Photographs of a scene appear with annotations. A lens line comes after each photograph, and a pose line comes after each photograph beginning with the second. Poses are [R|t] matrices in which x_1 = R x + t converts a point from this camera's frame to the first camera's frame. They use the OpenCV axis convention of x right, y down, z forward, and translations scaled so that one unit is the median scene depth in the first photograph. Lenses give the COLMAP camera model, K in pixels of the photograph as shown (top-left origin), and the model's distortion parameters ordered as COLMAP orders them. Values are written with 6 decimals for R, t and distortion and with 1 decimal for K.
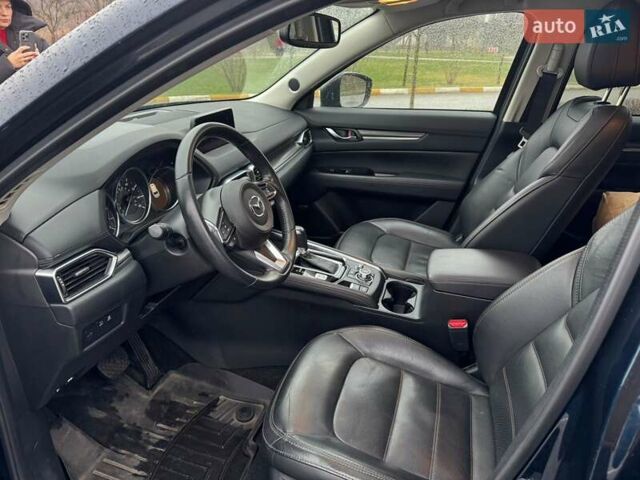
lens RADIAL K [[448.1, 0, 320.0], [0, 448.1, 240.0], [0, 0, 1]] dist [0.004378, -0.006509]
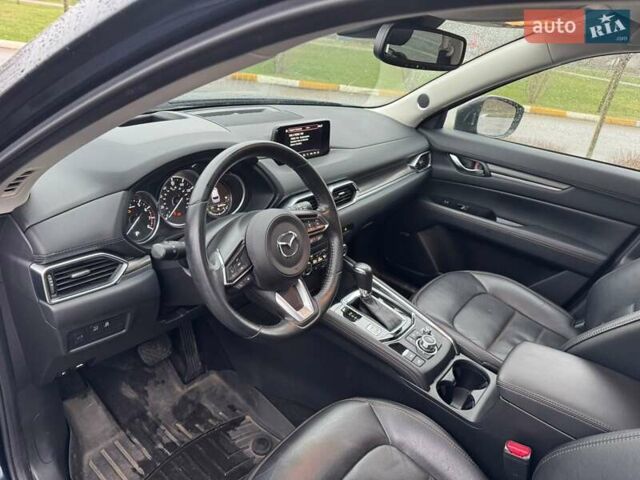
lens RADIAL K [[448.1, 0, 320.0], [0, 448.1, 240.0], [0, 0, 1]] dist [0.004378, -0.006509]
pose [[0.921937, 0.247417, -0.298023, 0.117111], [-0.245202, 0.968407, 0.045432, -0.097259], [0.299848, 0.031190, 0.953477, 0.145440]]
